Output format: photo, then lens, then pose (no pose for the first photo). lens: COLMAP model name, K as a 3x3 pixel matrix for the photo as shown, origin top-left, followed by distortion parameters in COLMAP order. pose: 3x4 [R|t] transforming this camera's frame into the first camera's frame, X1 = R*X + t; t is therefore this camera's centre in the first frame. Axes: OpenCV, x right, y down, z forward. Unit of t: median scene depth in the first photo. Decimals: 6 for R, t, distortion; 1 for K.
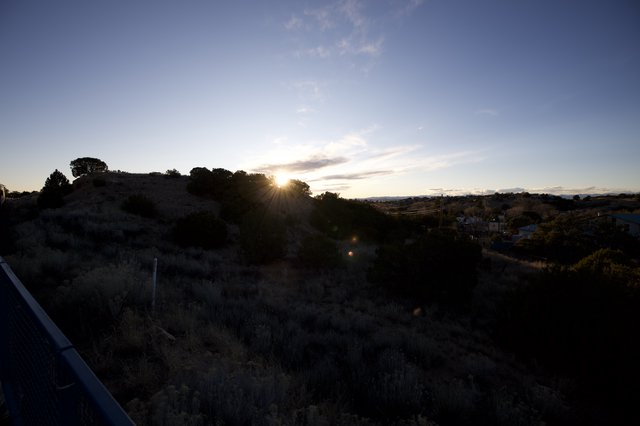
lens RADIAL K [[276.4, 0, 321.1], [0, 276.4, 211.8], [0, 0, 1]] dist [-0.039331, 0.013417]
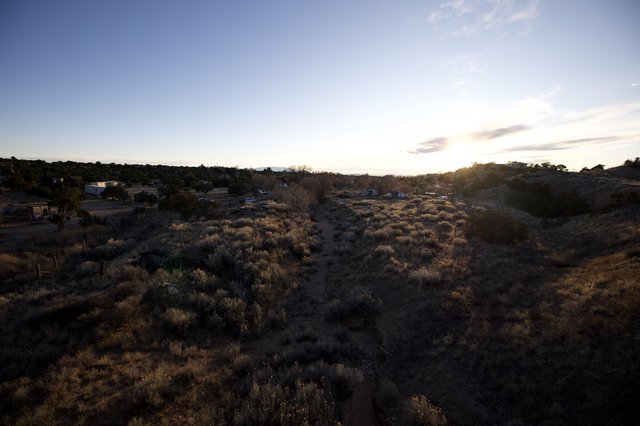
lens RADIAL K [[276.4, 0, 316.3], [0, 276.4, 215.0], [0, 0, 1]] dist [-0.039331, 0.013417]
pose [[0.818642, 0.096532, -0.566133, 0.187020], [-0.036982, 0.992587, 0.115770, 0.012368], [0.573112, -0.073837, 0.816144, -0.224935]]
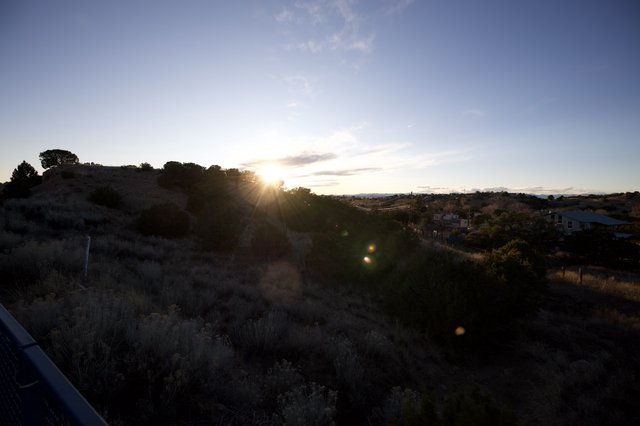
lens RADIAL K [[276.4, 0, 324.3], [0, 276.4, 212.1], [0, 0, 1]] dist [-0.039331, 0.013417]
pose [[0.998657, 0.012667, 0.050235, 0.001690], [-0.013458, 0.999790, 0.015440, 0.000097], [-0.050029, -0.016095, 0.998618, -0.001234]]
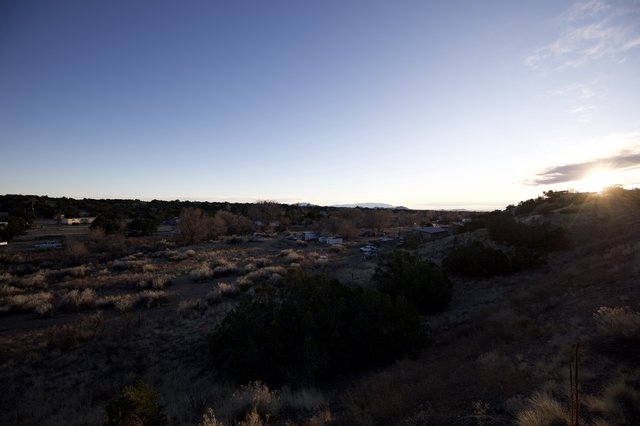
lens RADIAL K [[276.4, 0, 319.3], [0, 276.4, 223.3], [0, 0, 1]] dist [-0.039331, 0.013417]
pose [[0.584549, 0.043173, -0.810209, 0.300031], [-0.034847, 0.998998, 0.028092, 0.020544], [0.810610, 0.011813, 0.585467, -0.375454]]
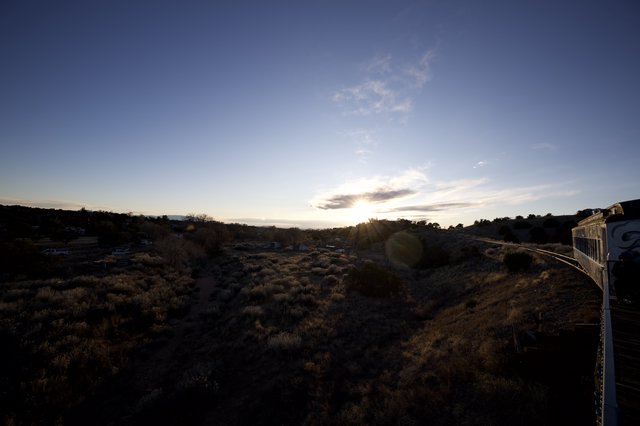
lens RADIAL K [[276.4, 0, 317.5], [0, 276.4, 207.5], [0, 0, 1]] dist [-0.039331, 0.013417]
pose [[0.955572, 0.021883, -0.293944, 0.188917], [-0.057636, 0.991862, -0.113527, 0.012192], [0.289067, 0.125425, 0.949057, -0.222223]]
